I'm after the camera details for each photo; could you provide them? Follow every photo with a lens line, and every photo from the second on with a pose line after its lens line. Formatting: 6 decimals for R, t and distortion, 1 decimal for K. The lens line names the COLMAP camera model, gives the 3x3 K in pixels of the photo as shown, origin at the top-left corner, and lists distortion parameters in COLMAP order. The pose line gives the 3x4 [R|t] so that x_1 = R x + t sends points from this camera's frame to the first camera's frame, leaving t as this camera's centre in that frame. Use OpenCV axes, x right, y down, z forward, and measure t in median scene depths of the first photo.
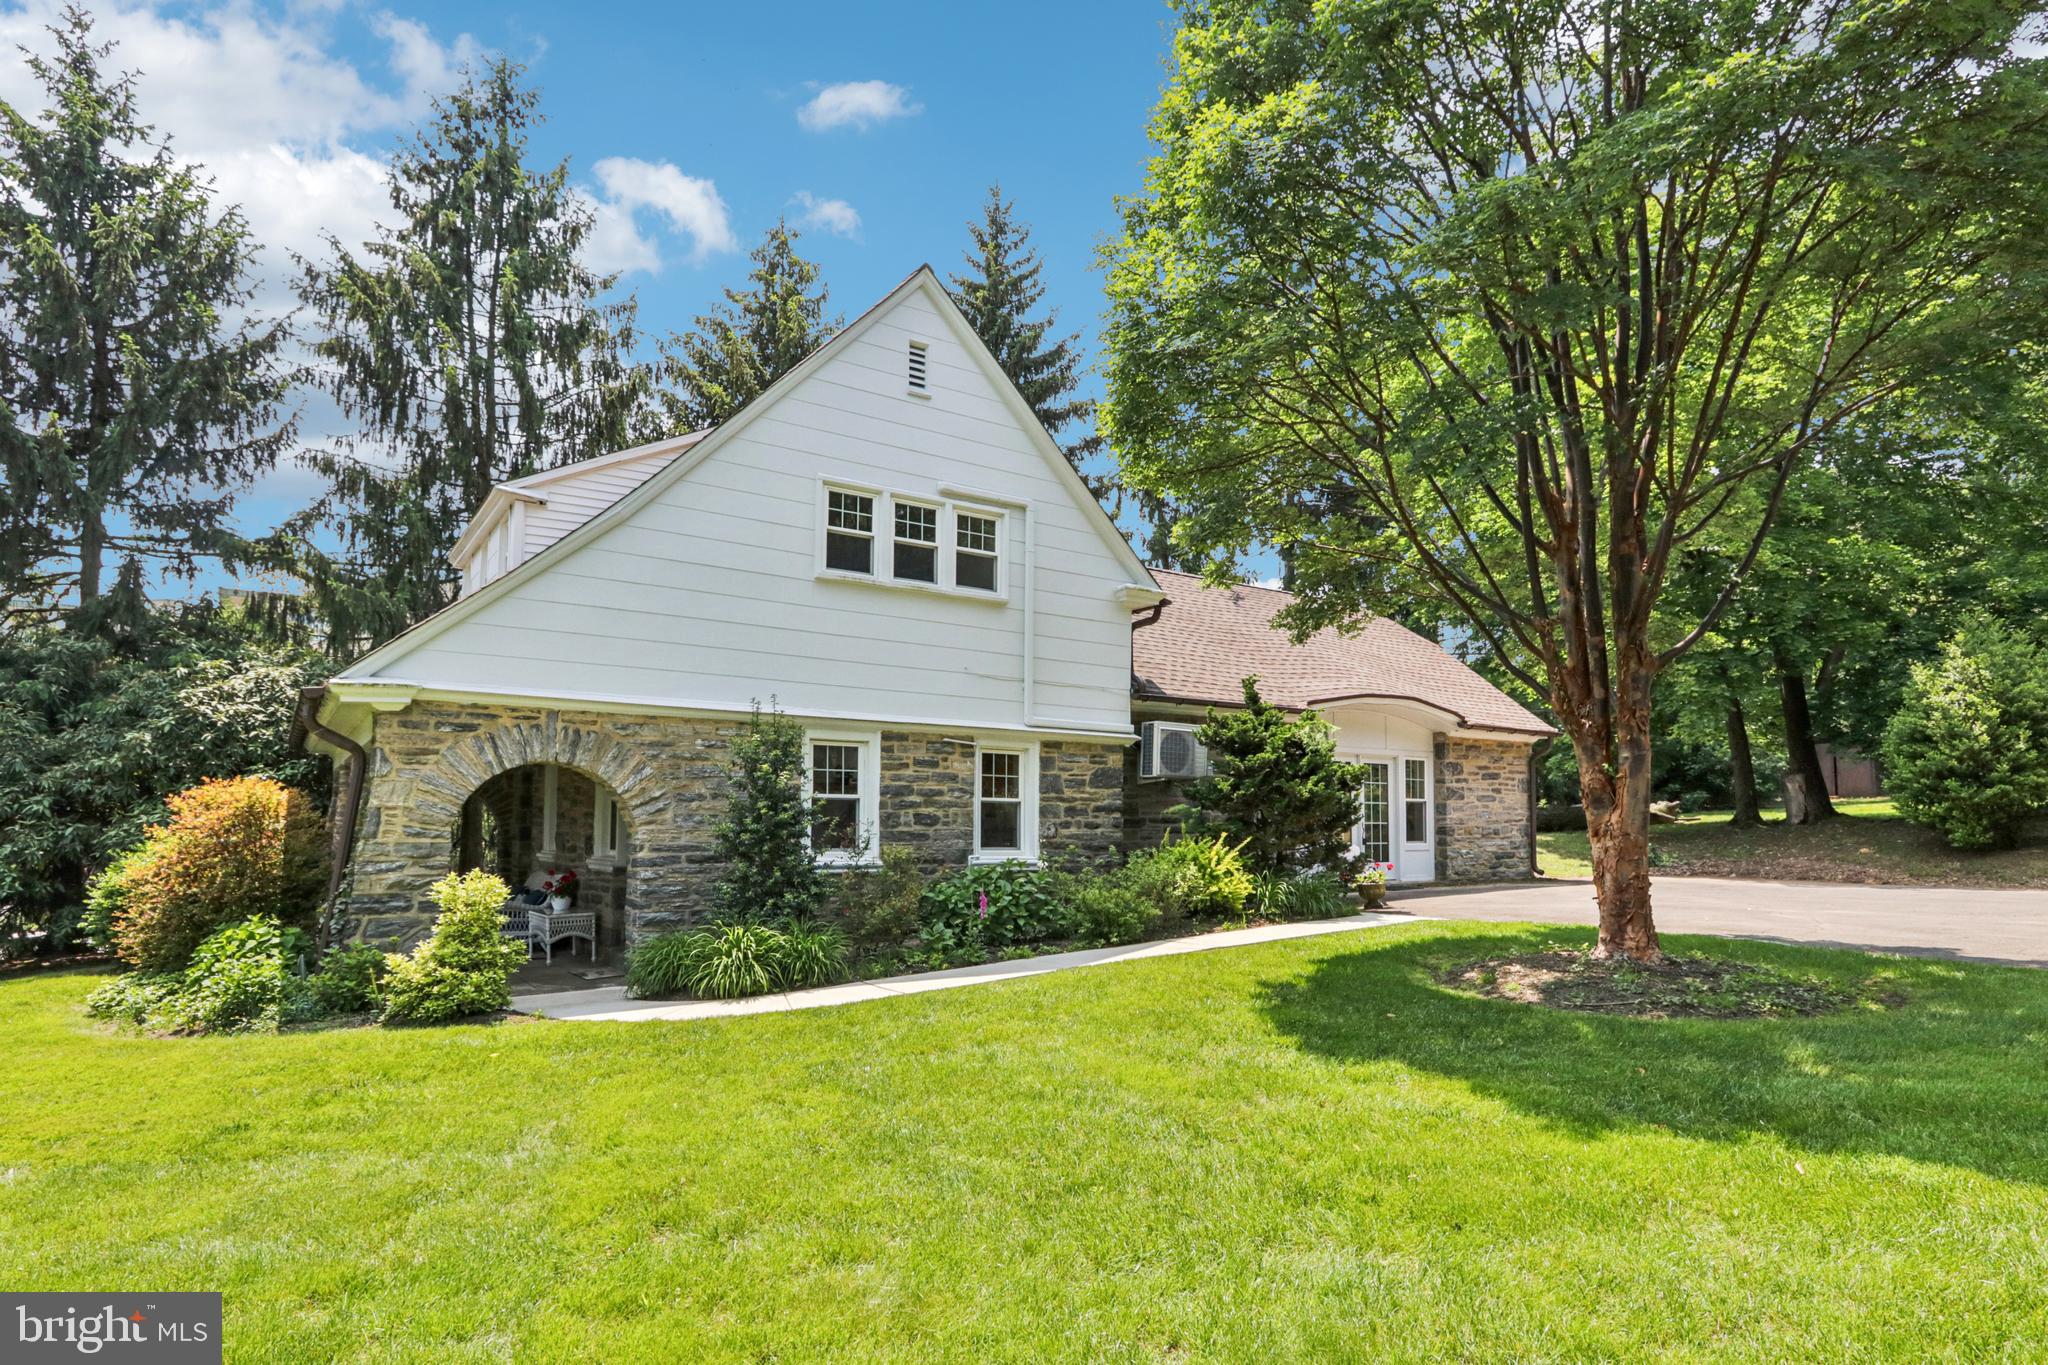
lens RADIAL K [[1154.1, 0, 1036.3], [0, 1154.1, 759.4], [0, 0, 1]] dist [-0.017297, 0.000355]
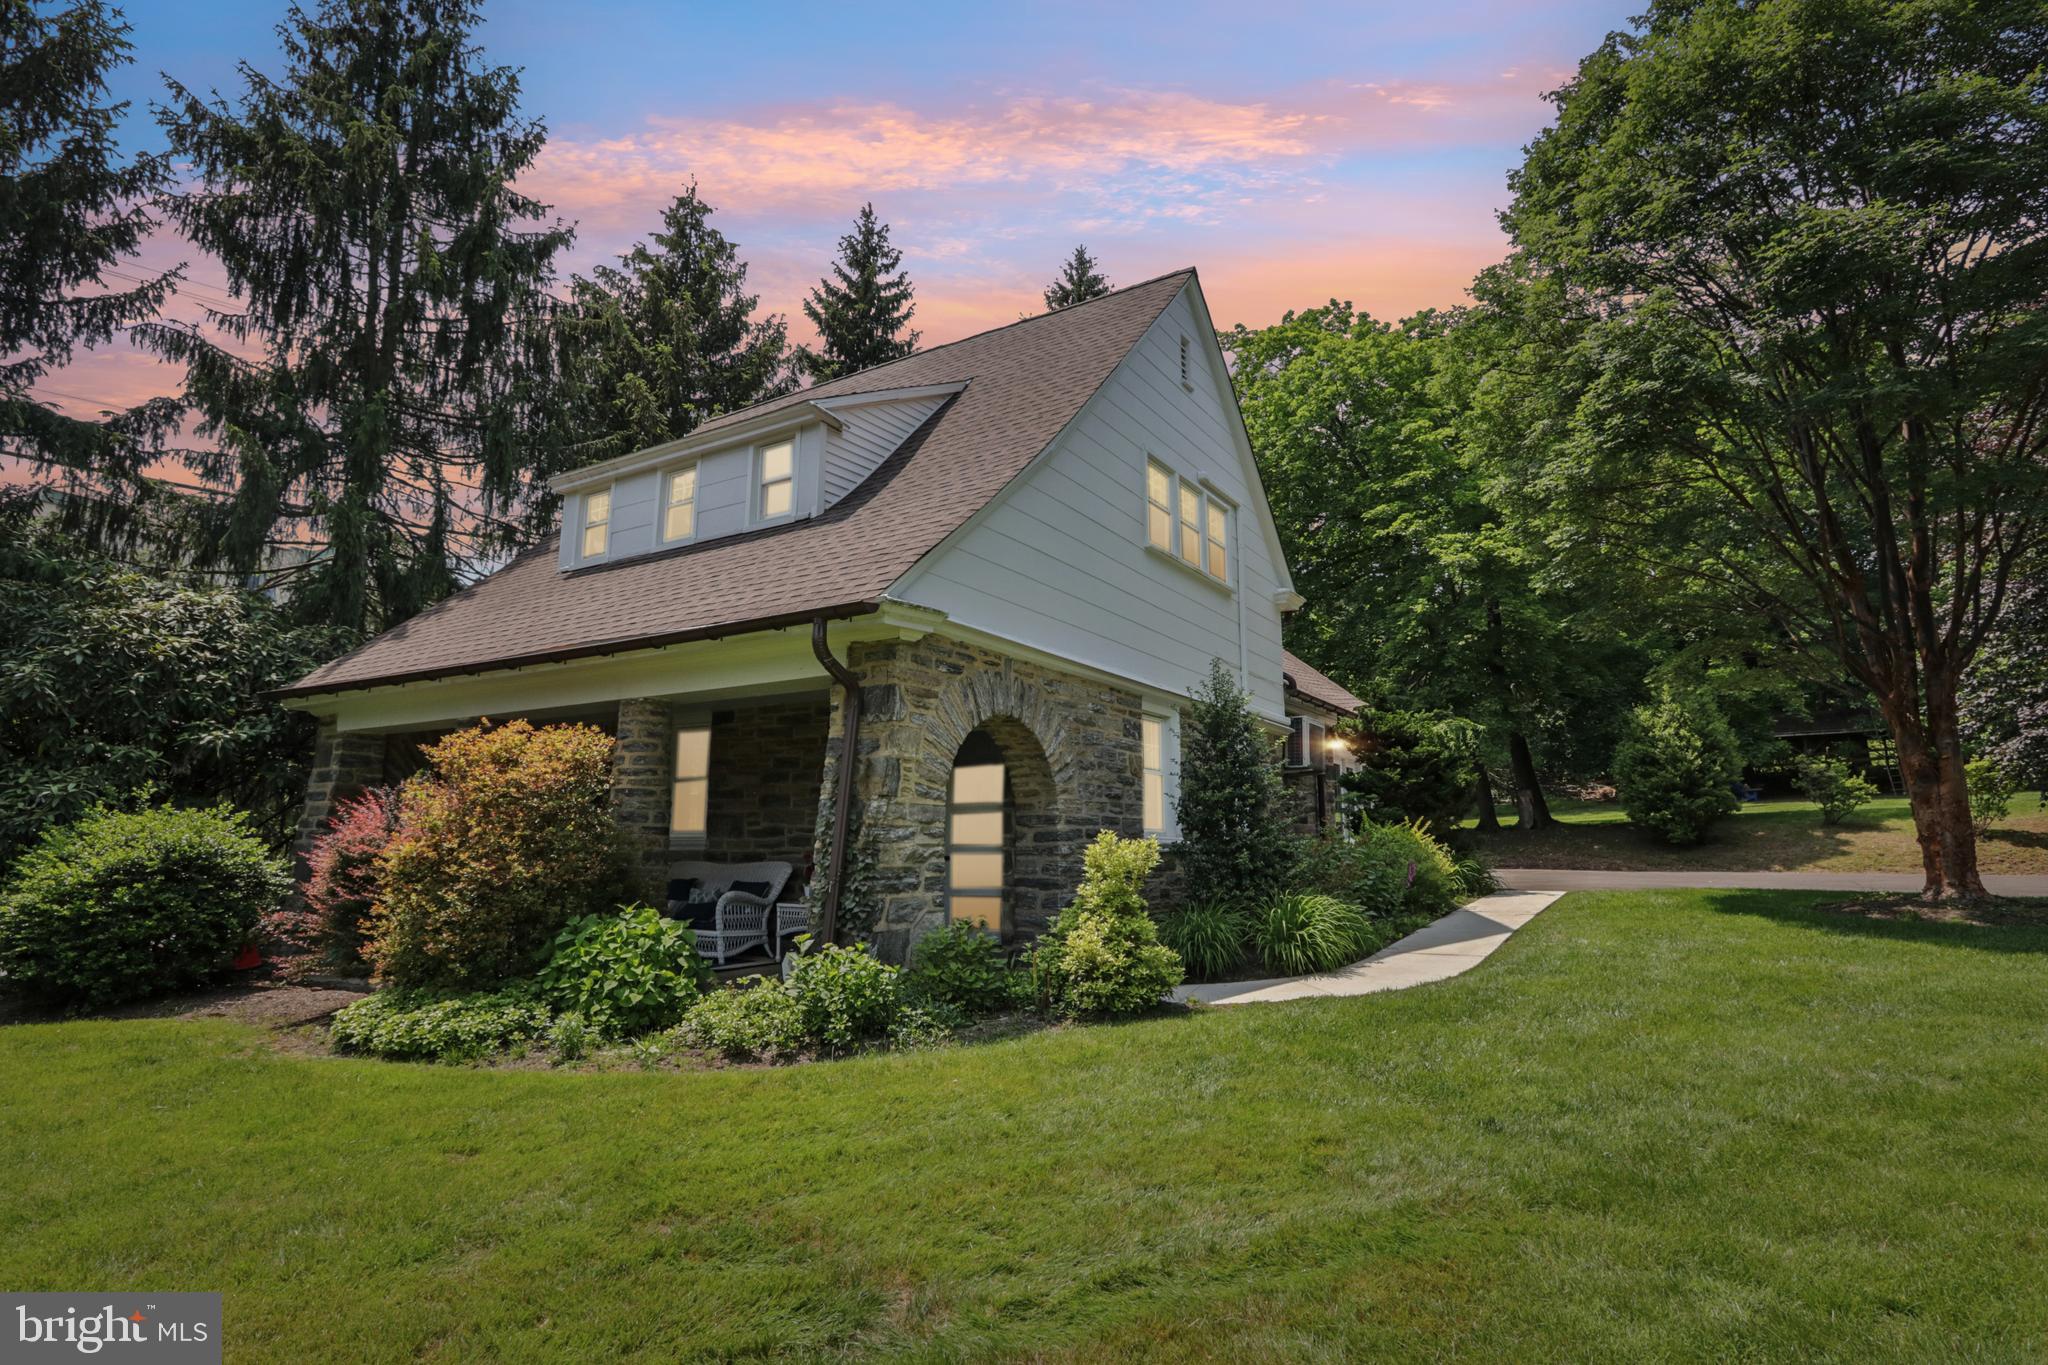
lens RADIAL K [[1081.0, 0, 1029.4], [0, 1081.0, 670.9], [0, 0, 1]] dist [-0.016958, 0.000981]
pose [[0.913987, 0.065550, 0.400413, -0.482834], [-0.023075, 0.993664, -0.109997, 0.037664], [-0.405087, 0.091297, 0.909709, 0.163079]]
